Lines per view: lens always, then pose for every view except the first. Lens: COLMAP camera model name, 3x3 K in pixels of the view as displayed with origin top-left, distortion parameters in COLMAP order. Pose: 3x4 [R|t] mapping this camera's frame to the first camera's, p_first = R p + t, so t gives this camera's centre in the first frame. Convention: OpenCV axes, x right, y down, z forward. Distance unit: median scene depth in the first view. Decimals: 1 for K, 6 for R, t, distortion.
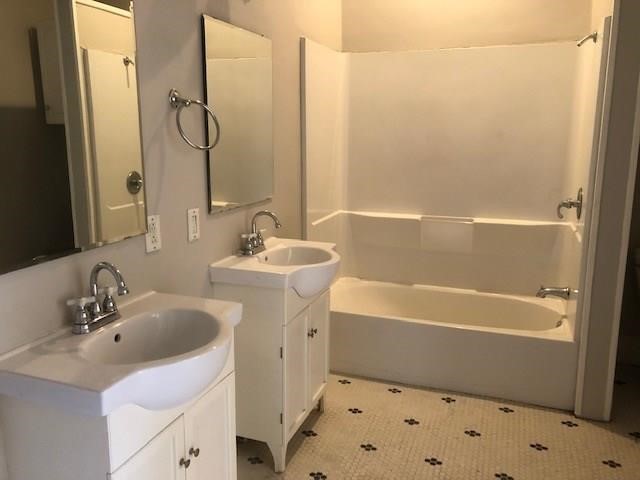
lens RADIAL K [[523.3, 0, 319.7], [0, 523.3, 230.8], [0, 0, 1]] dist [0.041090, -0.053280]
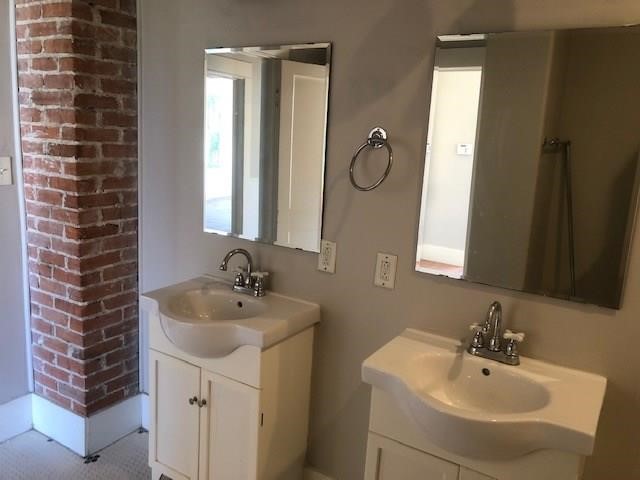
lens RADIAL K [[523.3, 0, 319.7], [0, 523.3, 230.8], [0, 0, 1]] dist [0.041090, -0.053280]
pose [[-0.212876, 0.172840, -0.961671, 0.756023], [-0.229152, 0.947948, 0.221099, -0.291391], [0.949828, 0.267435, -0.162189, 1.144491]]
